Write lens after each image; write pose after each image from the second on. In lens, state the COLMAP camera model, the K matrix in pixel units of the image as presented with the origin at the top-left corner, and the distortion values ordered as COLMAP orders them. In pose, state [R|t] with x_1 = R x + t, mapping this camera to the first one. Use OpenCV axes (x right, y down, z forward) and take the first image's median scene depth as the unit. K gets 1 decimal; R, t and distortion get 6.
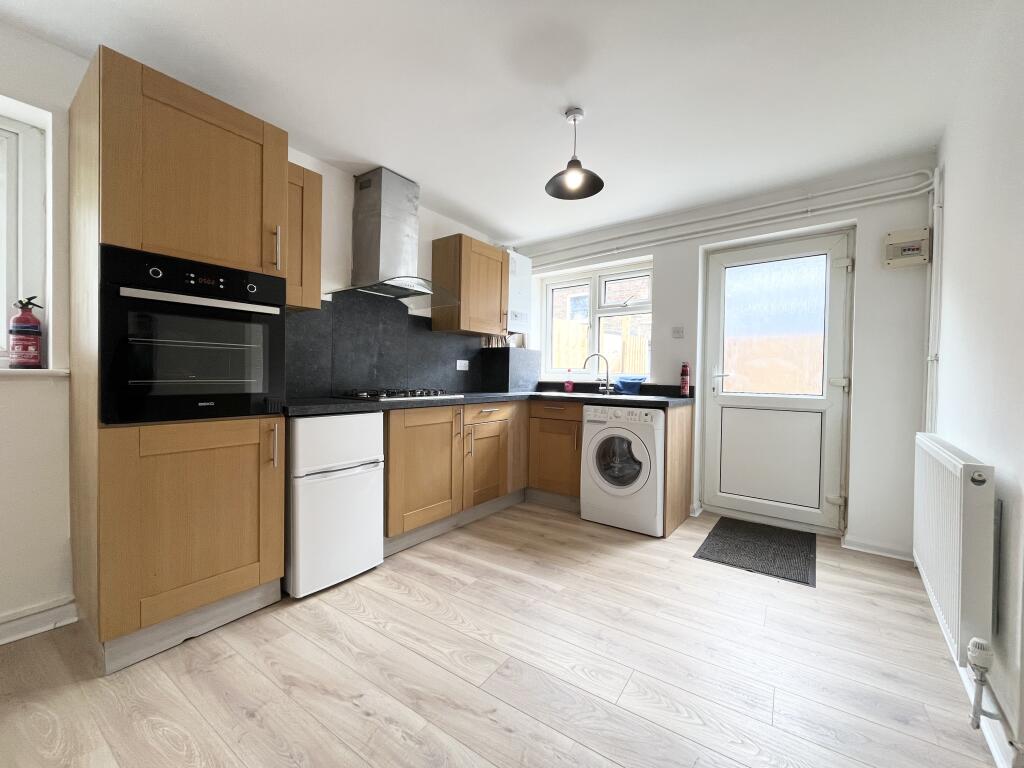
lens RADIAL K [[413.9, 0, 510.5], [0, 413.9, 384.4], [0, 0, 1]] dist [-0.002257, -0.000349]
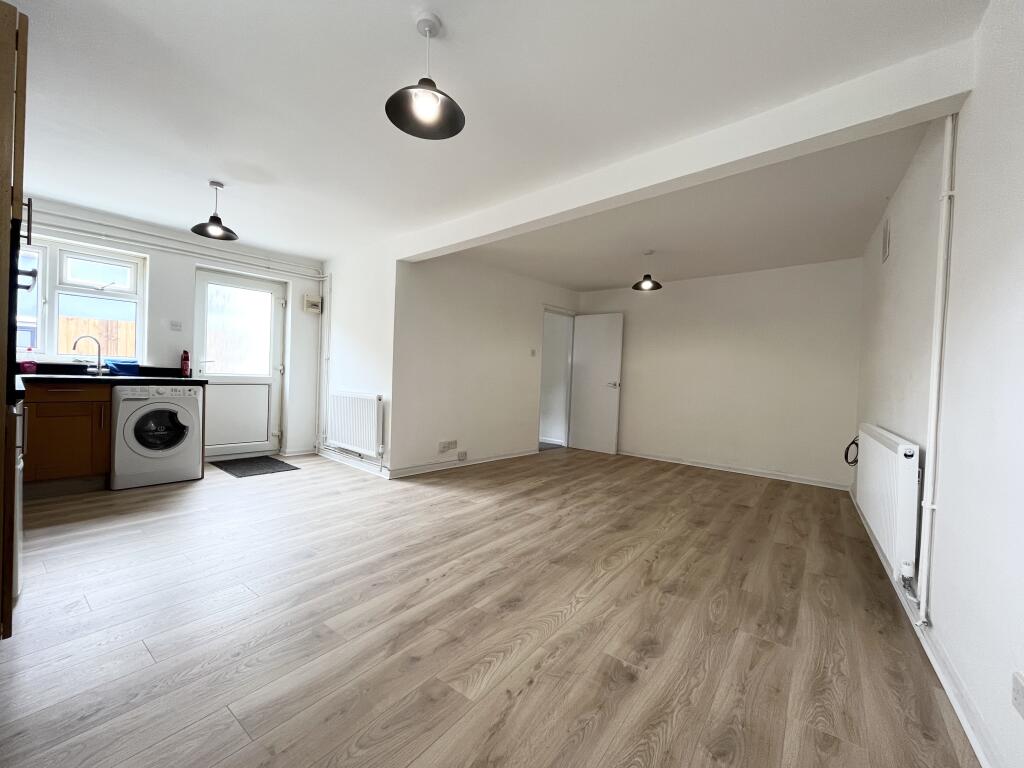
lens RADIAL K [[413.9, 0, 510.5], [0, 413.9, 384.4], [0, 0, 1]] dist [-0.002257, -0.000349]
pose [[0.054684, -0.028924, 0.998085, -0.915267], [-0.016642, 0.999415, 0.029874, -0.002484], [-0.998365, -0.018244, 0.054171, -0.099073]]
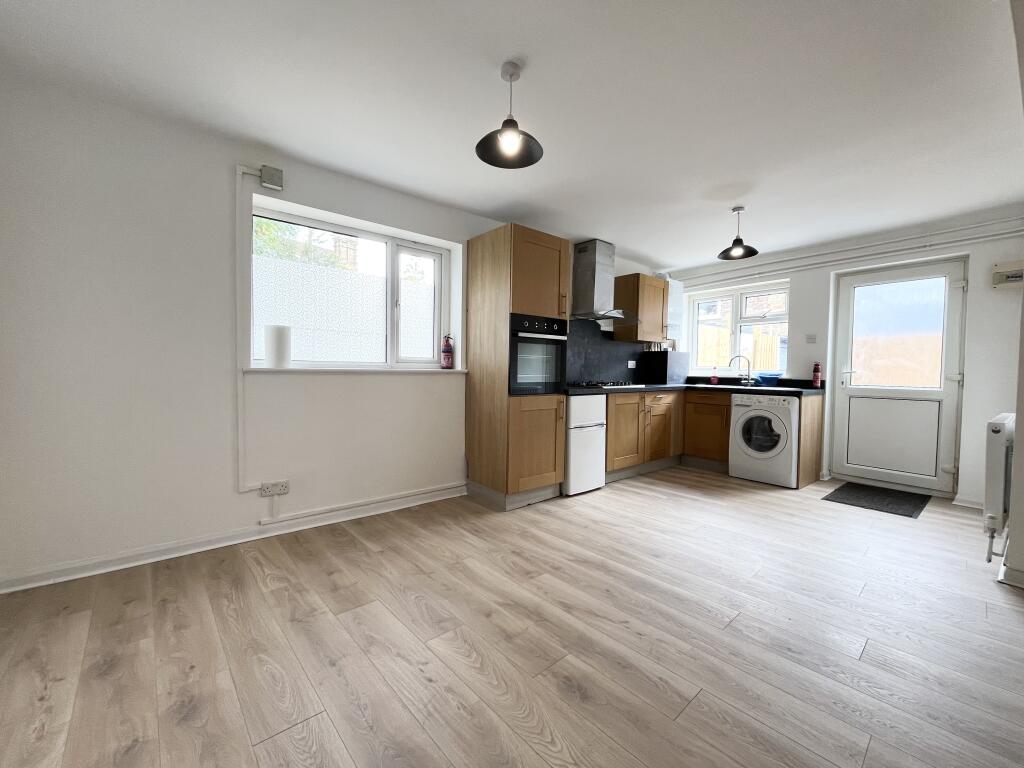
lens RADIAL K [[413.9, 0, 510.5], [0, 413.9, 384.4], [0, 0, 1]] dist [-0.002257, -0.000349]
pose [[0.970204, 0.007481, -0.242172, -0.222181], [-0.004483, 0.999906, 0.012929, 0.005337], [0.242246, -0.011458, 0.970147, -0.556192]]
